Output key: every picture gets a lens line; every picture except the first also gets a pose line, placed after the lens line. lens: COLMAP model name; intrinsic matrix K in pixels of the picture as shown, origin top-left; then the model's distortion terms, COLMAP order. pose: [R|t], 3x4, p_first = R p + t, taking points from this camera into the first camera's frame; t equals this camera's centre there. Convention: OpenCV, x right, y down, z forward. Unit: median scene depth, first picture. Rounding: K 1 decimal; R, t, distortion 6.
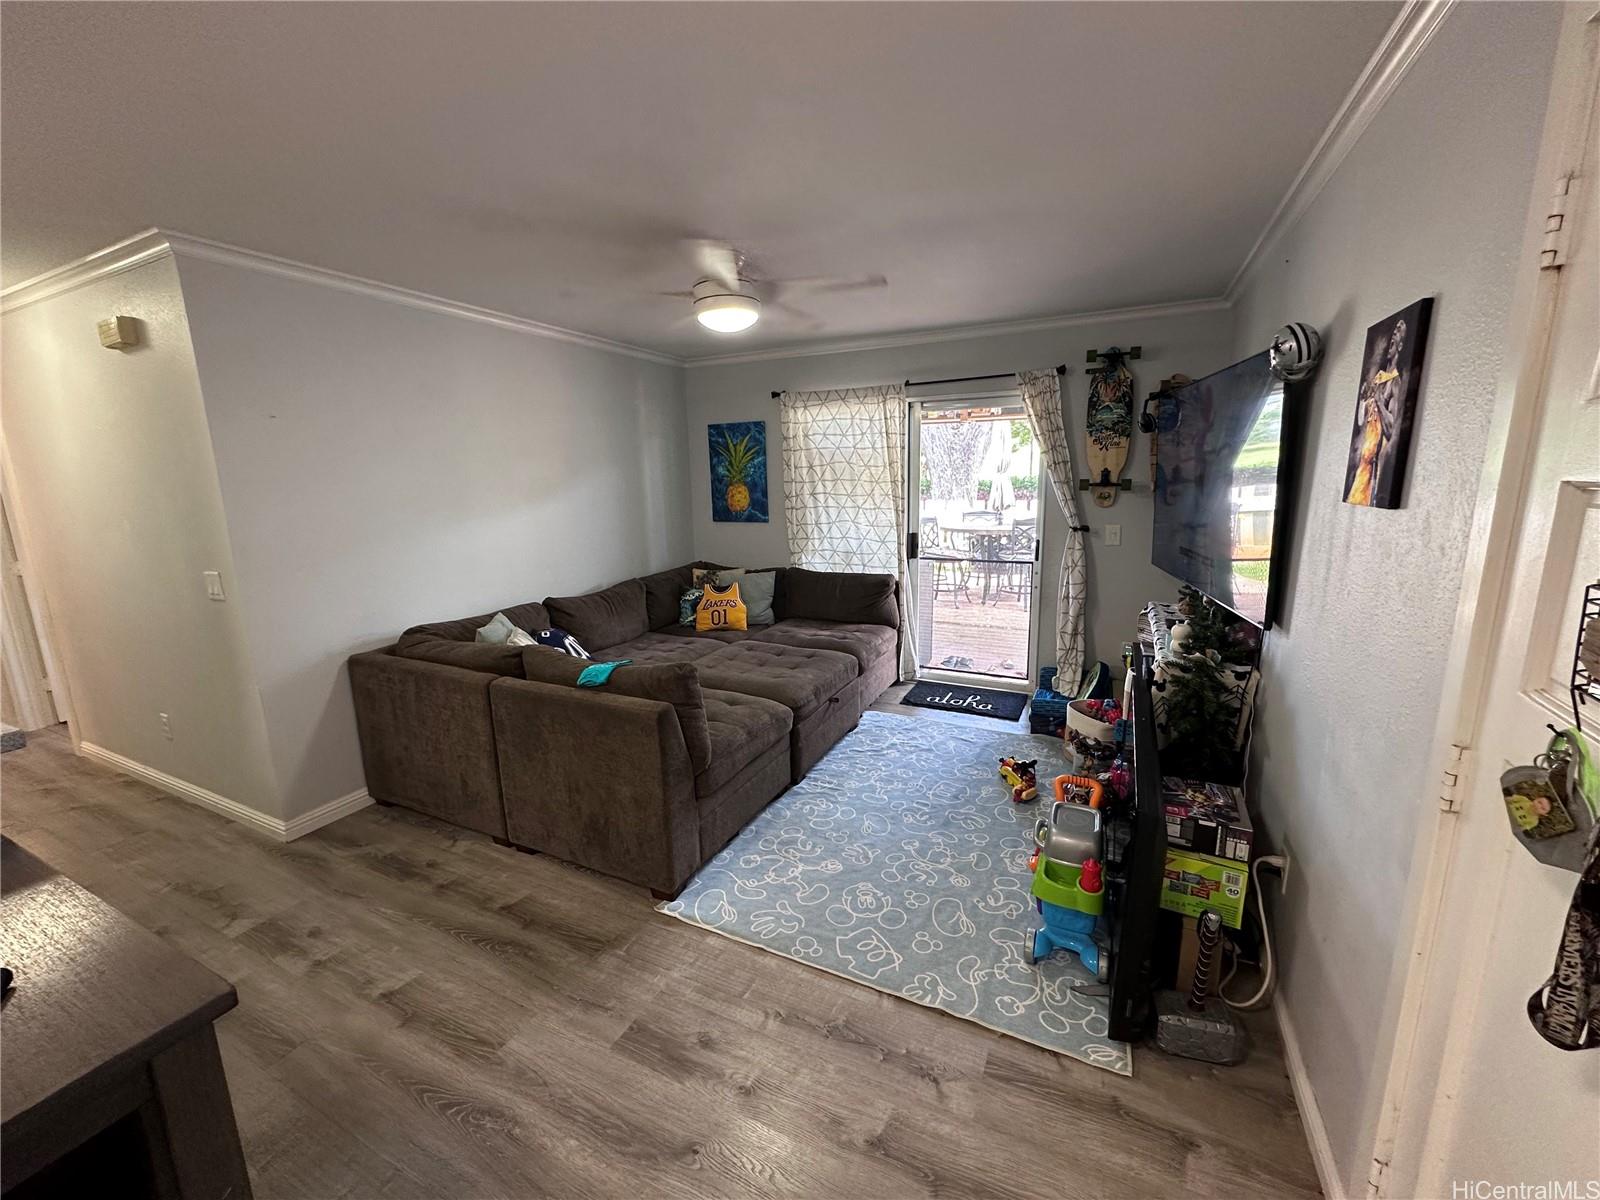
lens RADIAL K [[639.8, 0, 799.5], [0, 639.8, 600.3], [0, 0, 1]] dist [-0.000371, 0.000159]
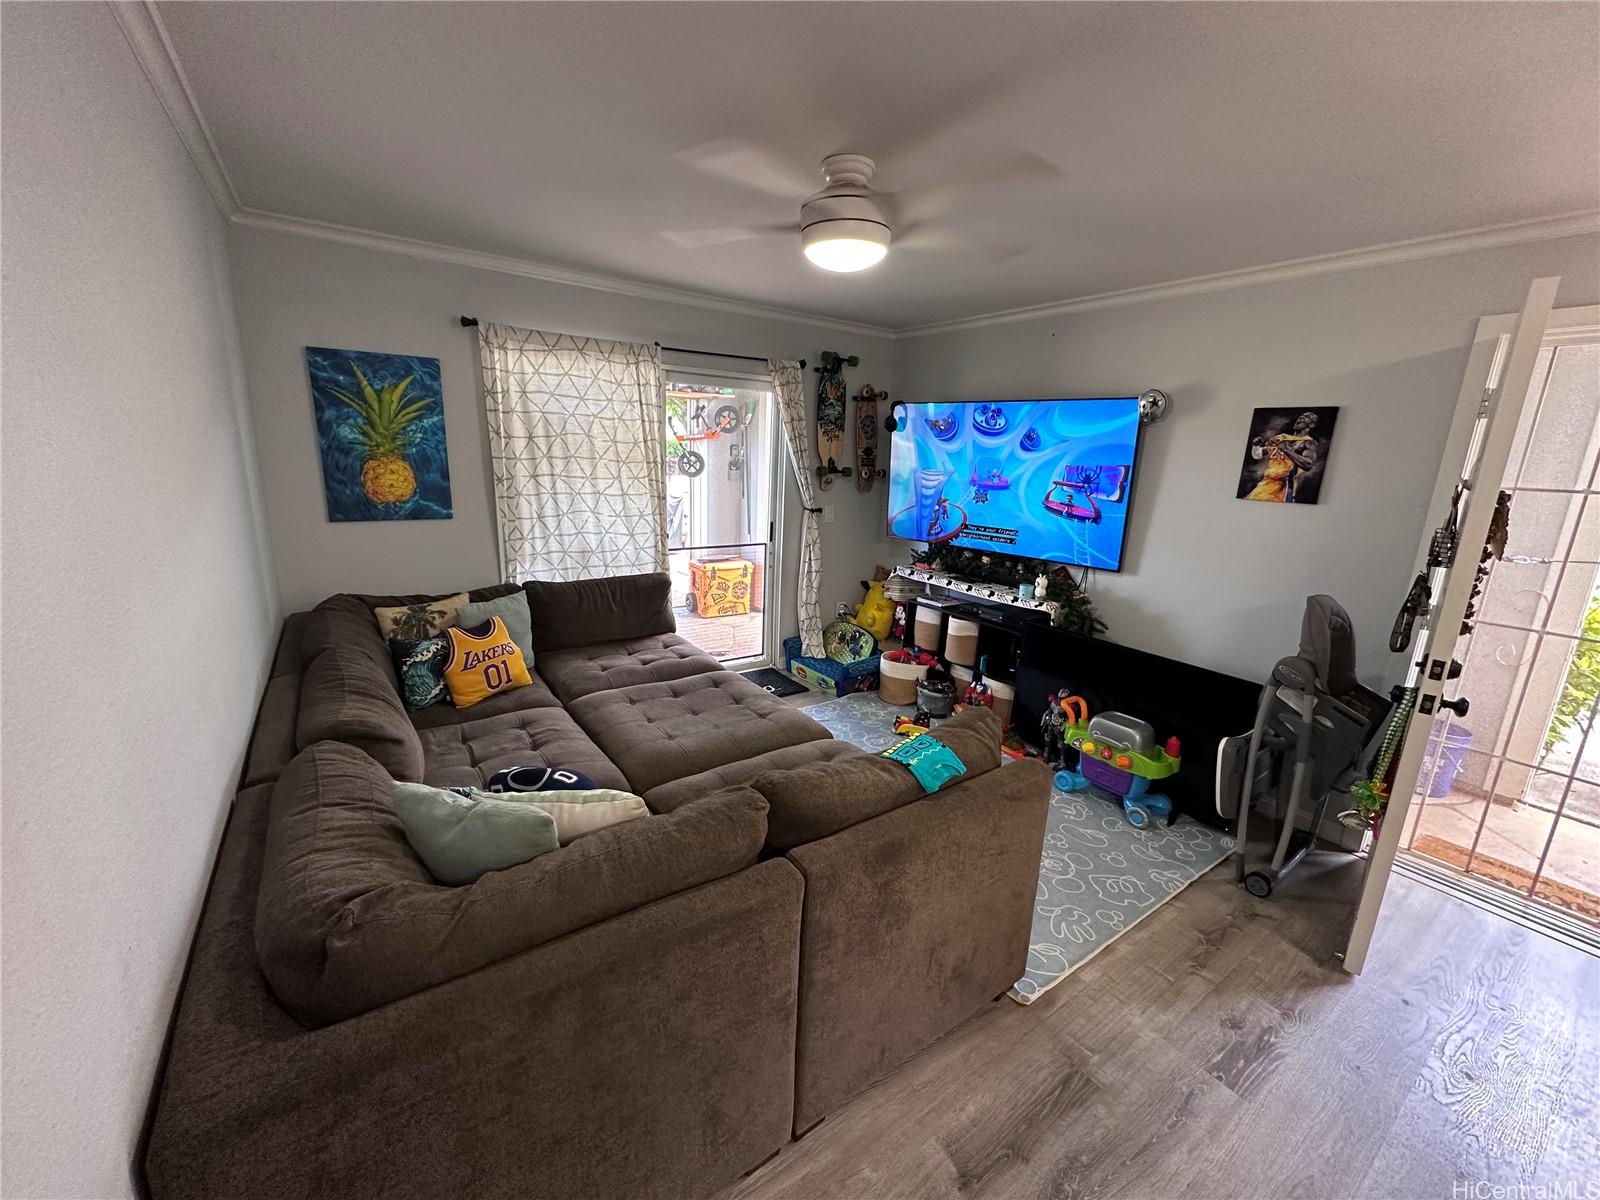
lens RADIAL K [[639.8, 0, 799.2], [0, 639.8, 600.2], [0, 0, 1]] dist [-0.000371, 0.000159]
pose [[0.481092, -0.165971, 0.860816, -0.477246], [0.121769, 0.985048, 0.121869, -0.080505], [-0.868172, 0.046190, 0.494109, 0.396646]]
